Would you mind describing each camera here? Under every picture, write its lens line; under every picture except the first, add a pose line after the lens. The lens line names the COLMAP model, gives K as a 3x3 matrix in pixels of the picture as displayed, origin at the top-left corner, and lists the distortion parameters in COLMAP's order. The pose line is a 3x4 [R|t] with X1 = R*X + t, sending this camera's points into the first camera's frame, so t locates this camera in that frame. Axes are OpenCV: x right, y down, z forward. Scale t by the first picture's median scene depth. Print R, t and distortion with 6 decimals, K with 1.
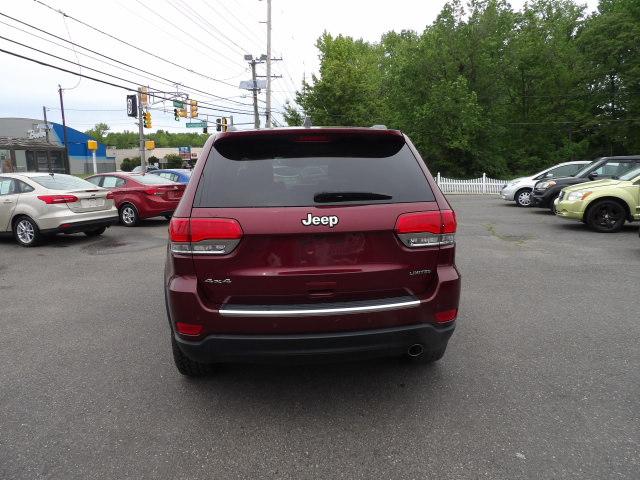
lens RADIAL K [[461.6, 0, 319.8], [0, 461.6, 239.9], [0, 0, 1]] dist [-0.012999, 0.007691]
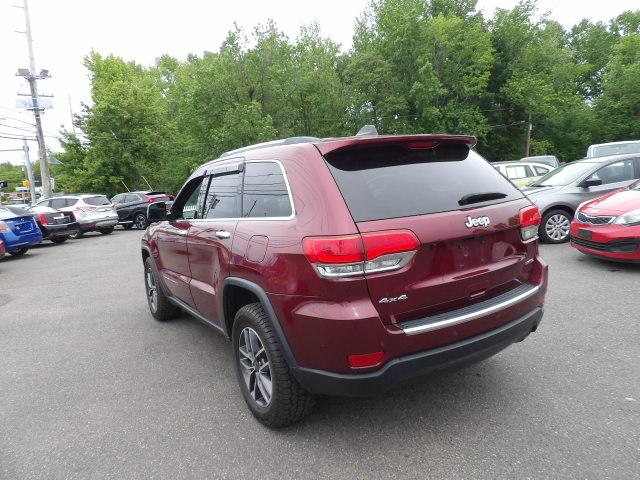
lens RADIAL K [[461.6, 0, 319.8], [0, 461.6, 239.9], [0, 0, 1]] dist [-0.012999, 0.007691]
pose [[0.886750, -0.110865, 0.448758, -0.083627], [0.133010, 0.990951, -0.018017, -0.003323], [-0.442699, 0.075666, 0.893472, 0.027131]]
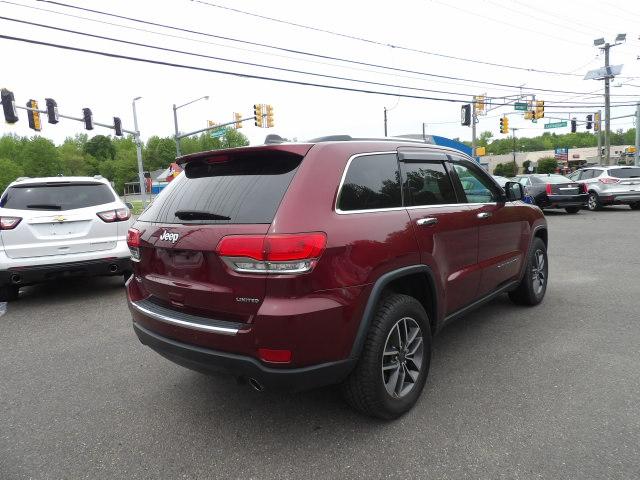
lens RADIAL K [[457.0, 0, 325.3], [0, 457.0, 240.5], [0, 0, 1]] dist [-0.015184, 0.003215]
pose [[0.697373, 0.069455, -0.713335, 0.112627], [-0.074273, 0.996938, 0.024457, -0.009516], [0.712850, 0.035926, 0.700396, 0.055008]]
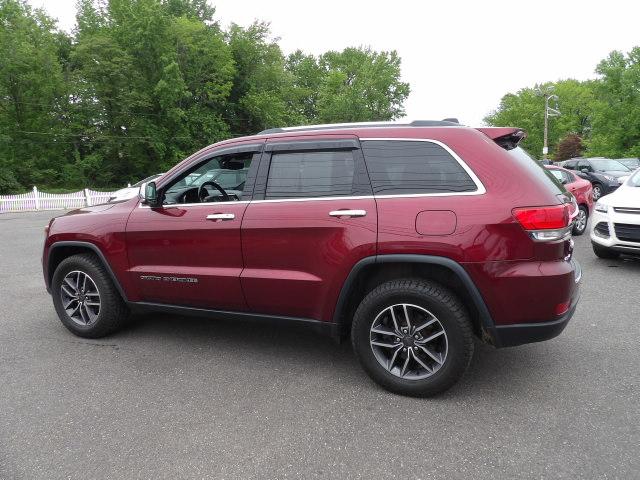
lens RADIAL K [[463.3, 0, 319.6], [0, 463.3, 239.7], [0, 0, 1]] dist [-0.001931, 0.024378]
pose [[0.470425, -0.124433, 0.873623, -0.167157], [0.153789, 0.986418, 0.057688, -0.012630], [-0.868936, 0.107216, 0.483172, 0.107269]]
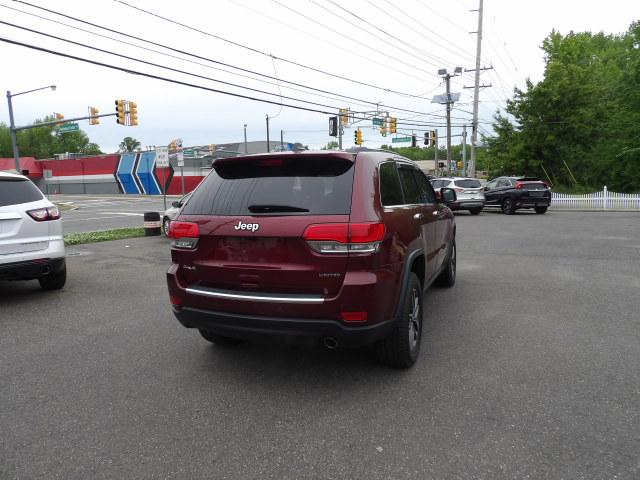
lens RADIAL K [[461.6, 0, 319.8], [0, 461.6, 239.9], [0, 0, 1]] dist [-0.012999, 0.007691]
pose [[0.887166, 0.051175, -0.458605, 0.084659], [-0.063278, 0.997935, -0.011053, -0.000388], [0.457092, 0.038826, 0.888572, -0.005751]]
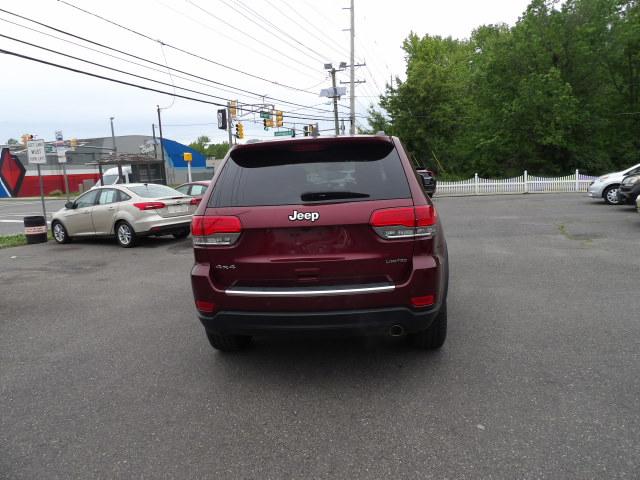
lens RADIAL K [[462.3, 0, 321.4], [0, 462.3, 240.1], [0, 0, 1]] dist [-0.009478, 0.001408]
pose [[0.980412, -0.005862, -0.196870, 0.030433], [0.004287, 0.999955, -0.008426, 0.003240], [0.196911, 0.007417, 0.980393, -0.017377]]
